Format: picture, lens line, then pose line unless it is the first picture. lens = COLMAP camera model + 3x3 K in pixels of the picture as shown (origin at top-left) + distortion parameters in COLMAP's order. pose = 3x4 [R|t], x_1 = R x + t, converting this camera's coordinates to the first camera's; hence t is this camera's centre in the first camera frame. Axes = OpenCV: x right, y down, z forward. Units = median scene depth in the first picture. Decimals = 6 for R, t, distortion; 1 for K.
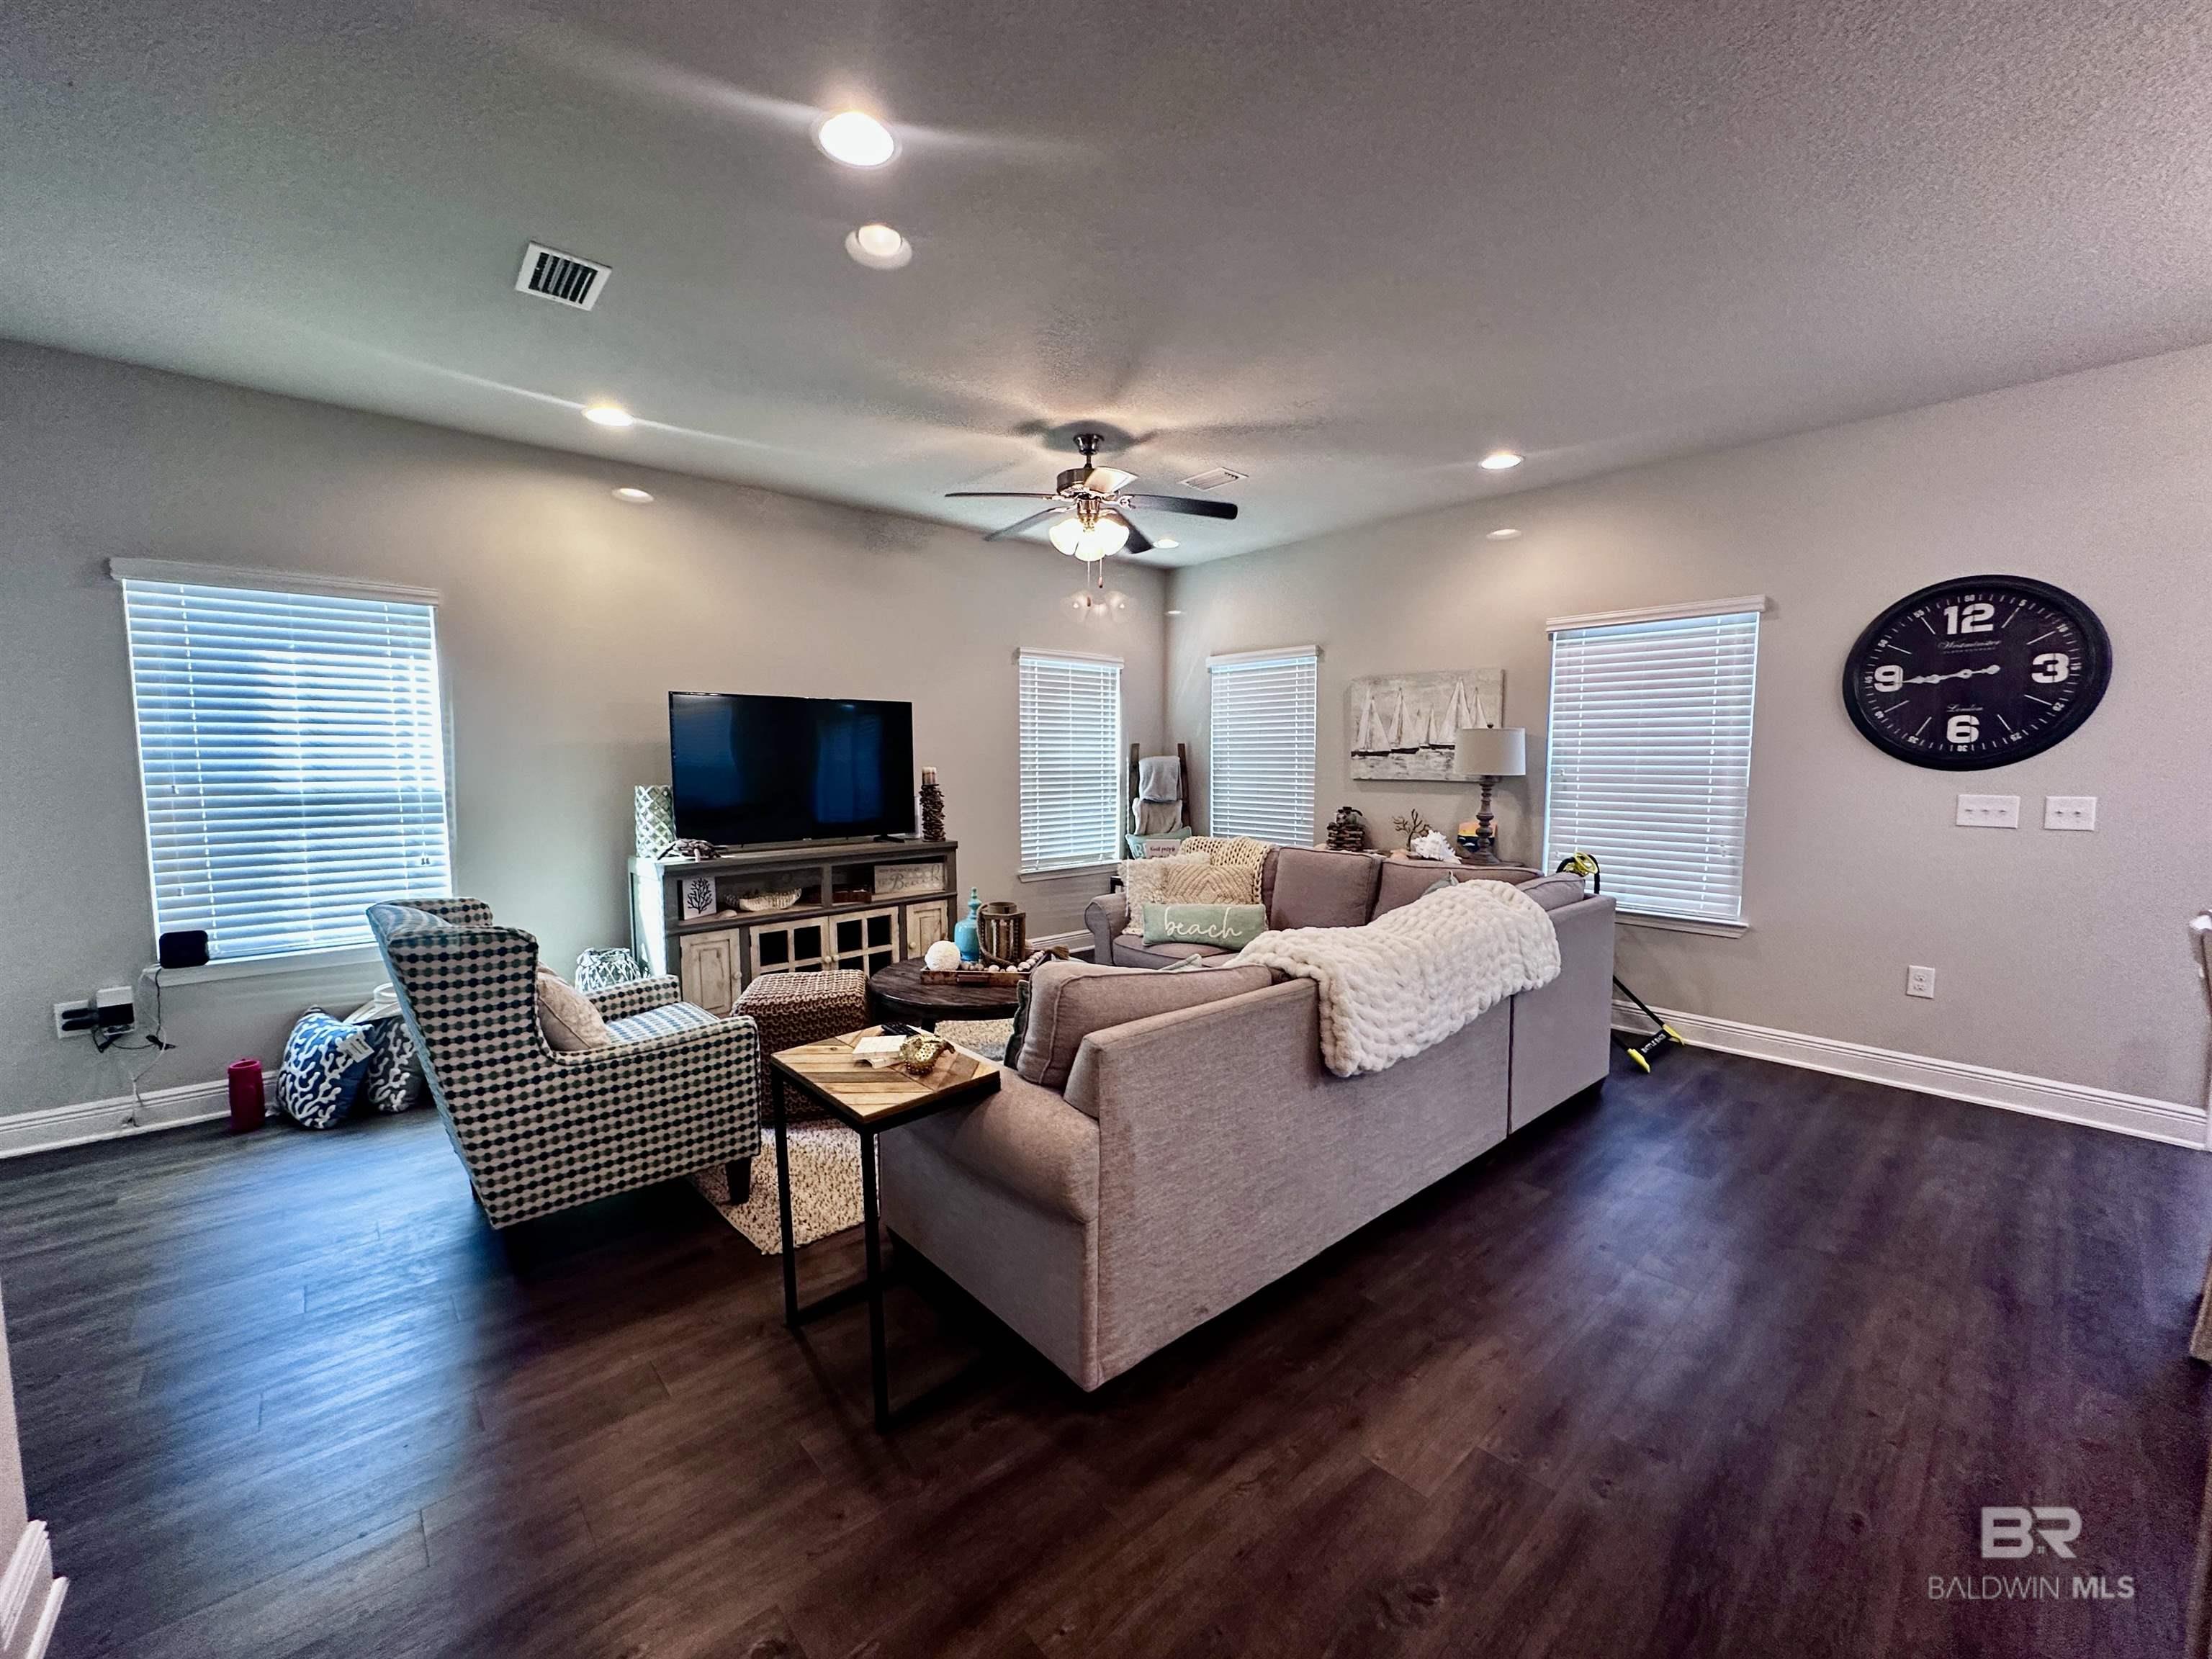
lens RADIAL K [[884.4, 0, 1106.0], [0, 884.4, 829.5], [0, 0, 1]] dist [-0.004880, 0.000194]
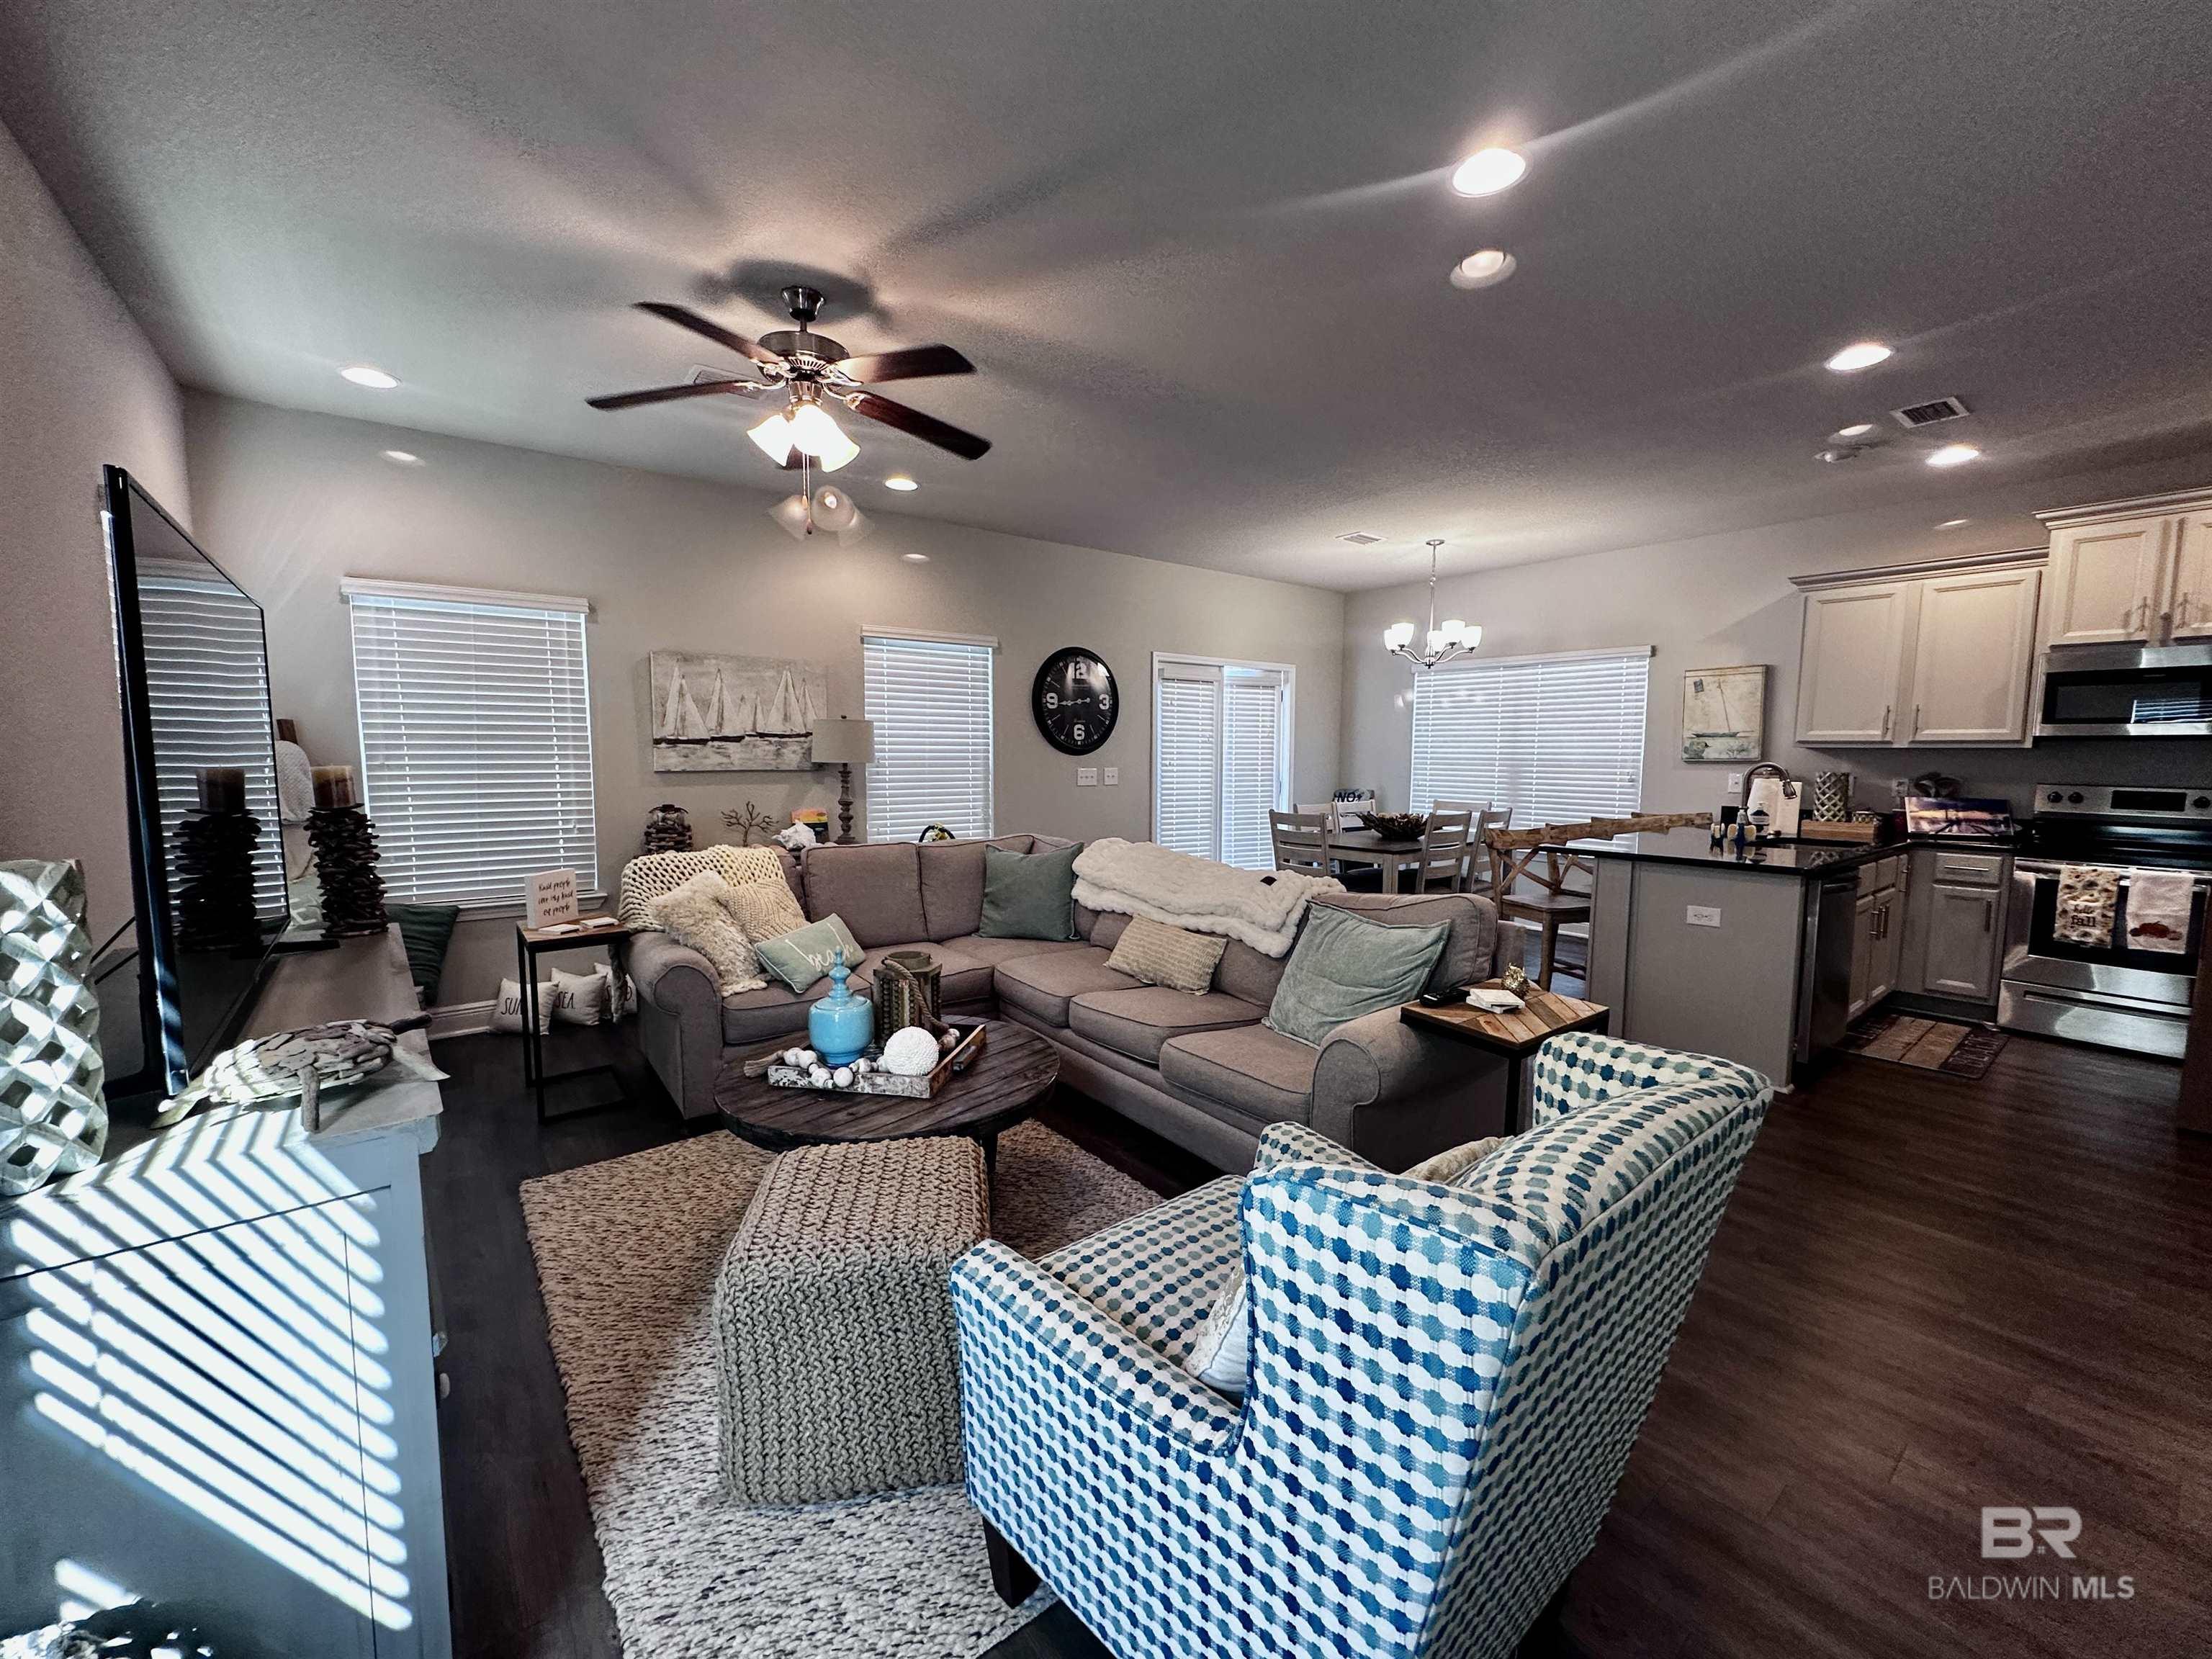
lens RADIAL K [[884.4, 0, 1106.0], [0, 884.4, 829.5], [0, 0, 1]] dist [-0.004880, 0.000194]
pose [[0.068402, -0.092937, 0.993320, -0.837277], [0.074093, 0.993375, 0.087840, -0.070473], [-0.994903, 0.067589, 0.074835, 0.820818]]
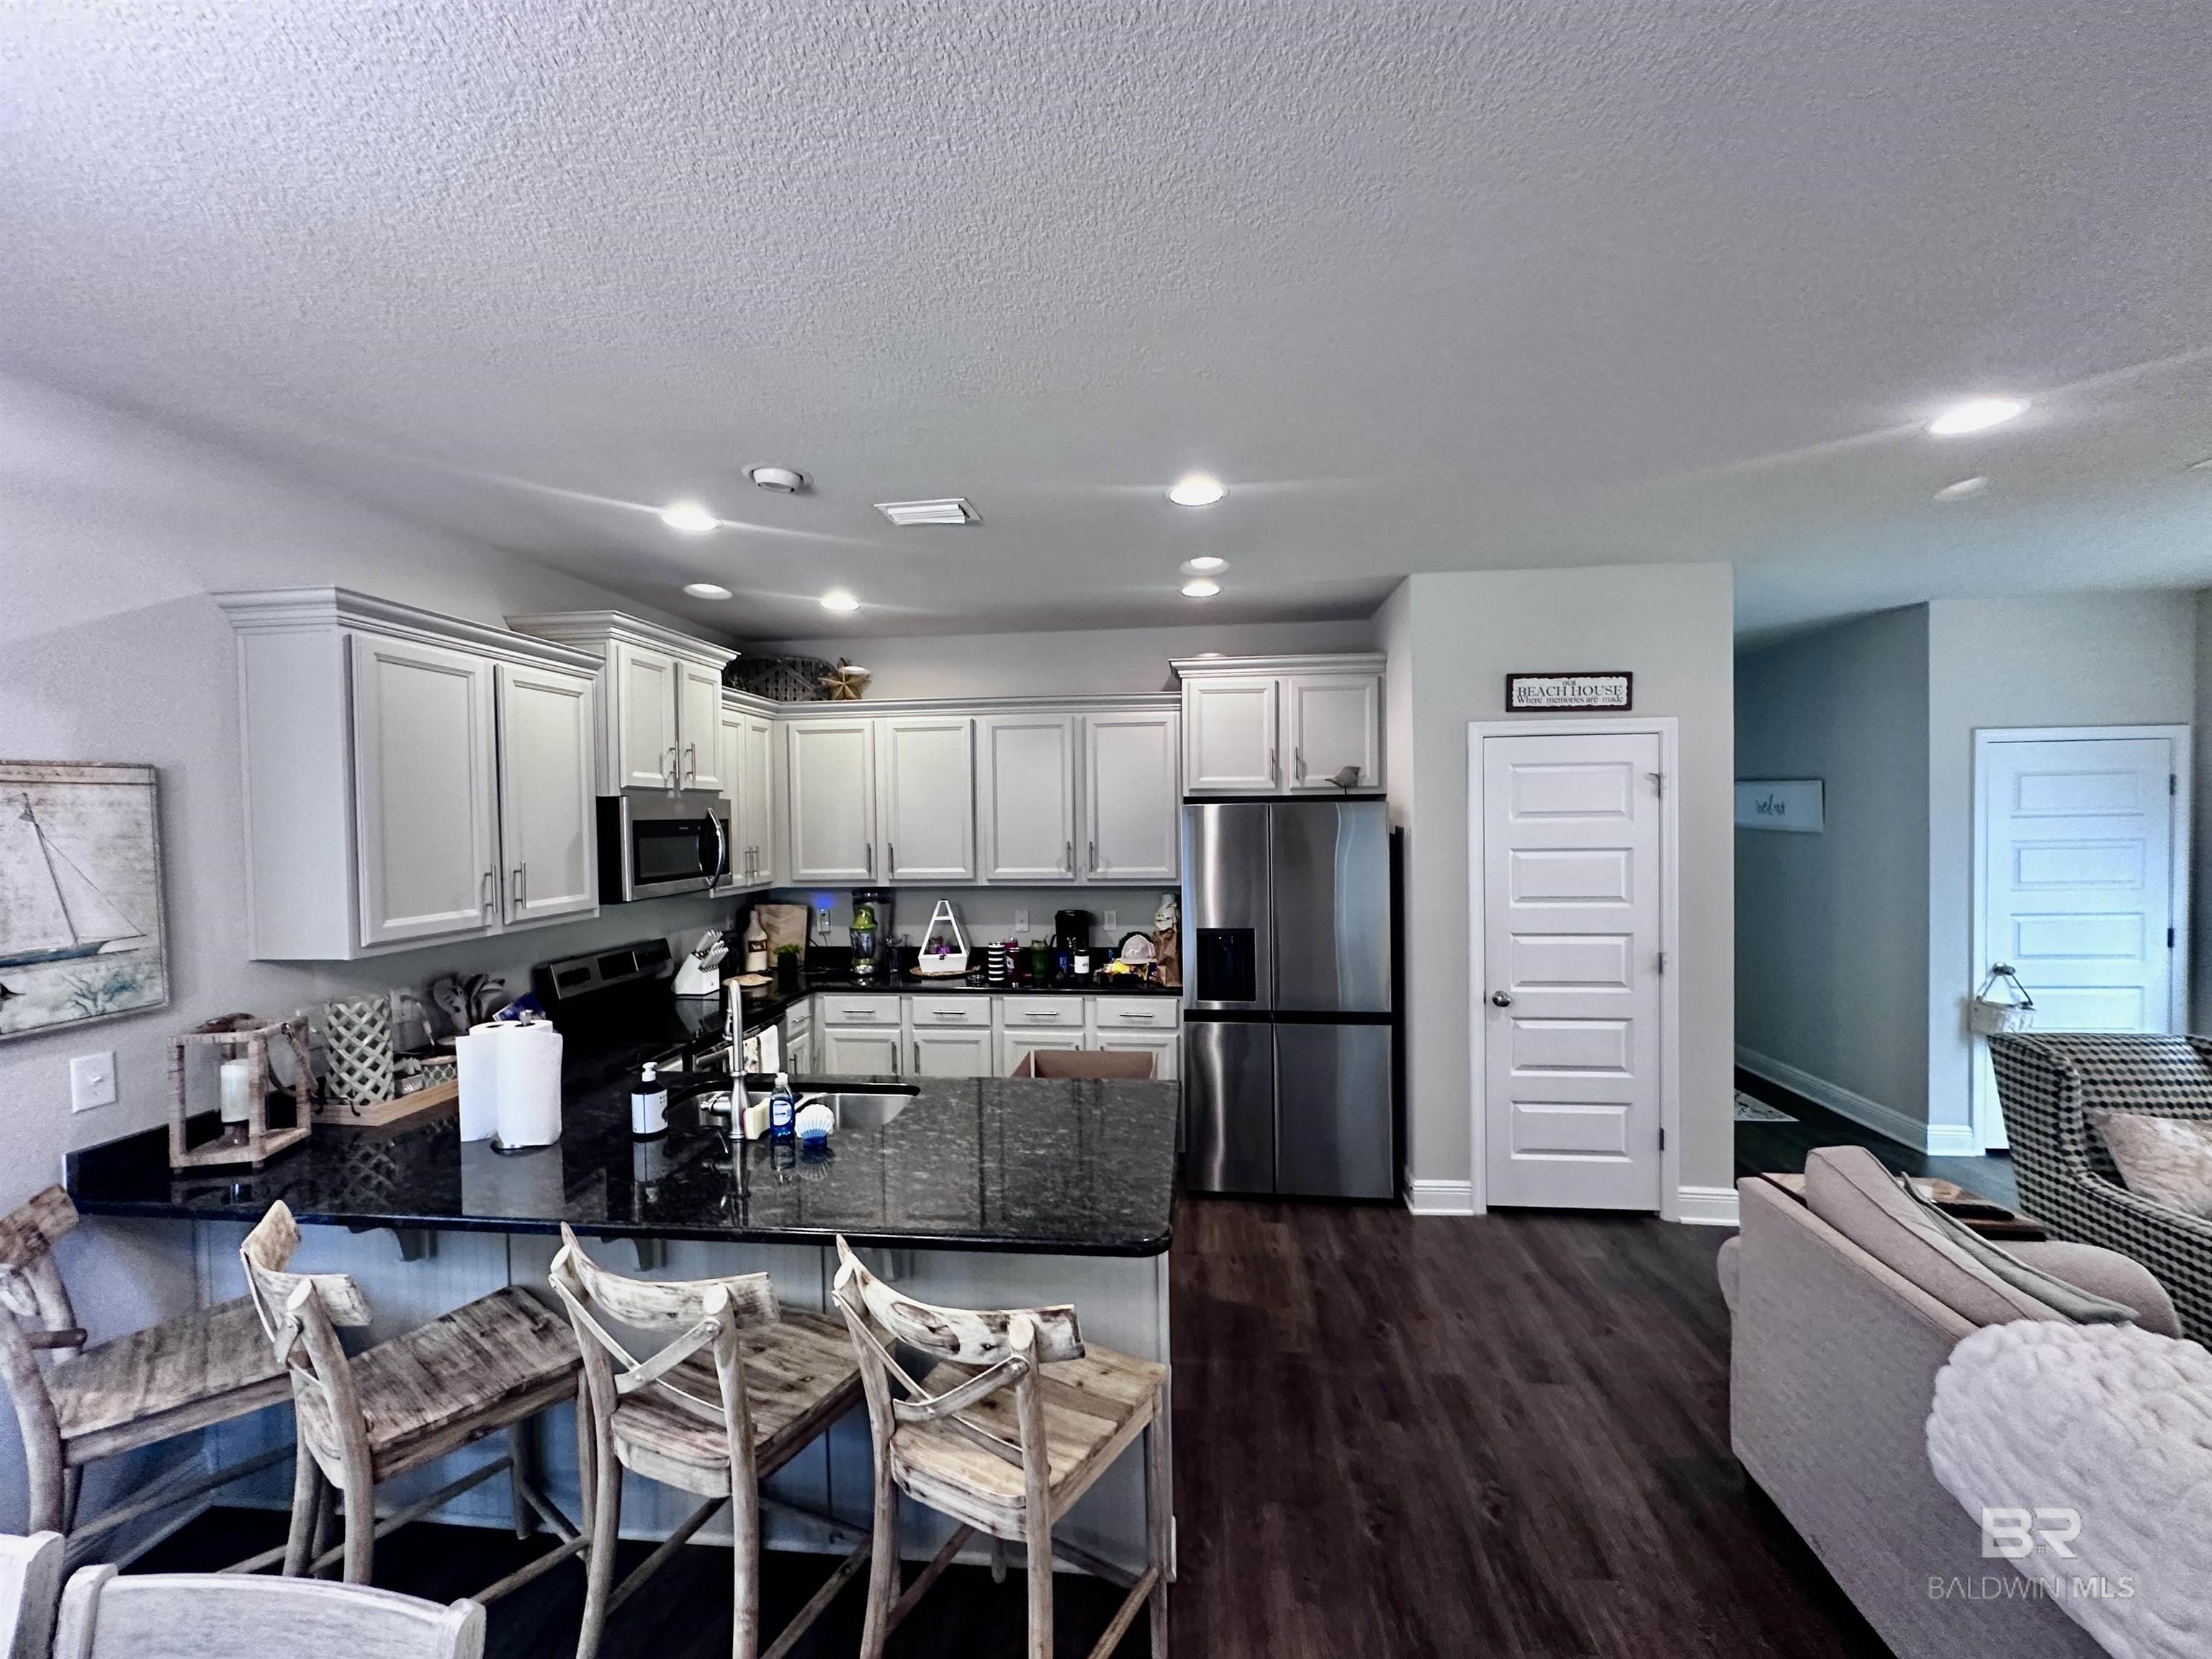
lens RADIAL K [[884.4, 0, 1106.0], [0, 884.4, 829.5], [0, 0, 1]] dist [-0.004880, 0.000194]
pose [[-0.743216, 0.019790, -0.668758, 0.758179], [-0.039662, 0.996501, 0.073567, -0.165053], [0.667874, 0.081201, -0.739831, 0.655865]]
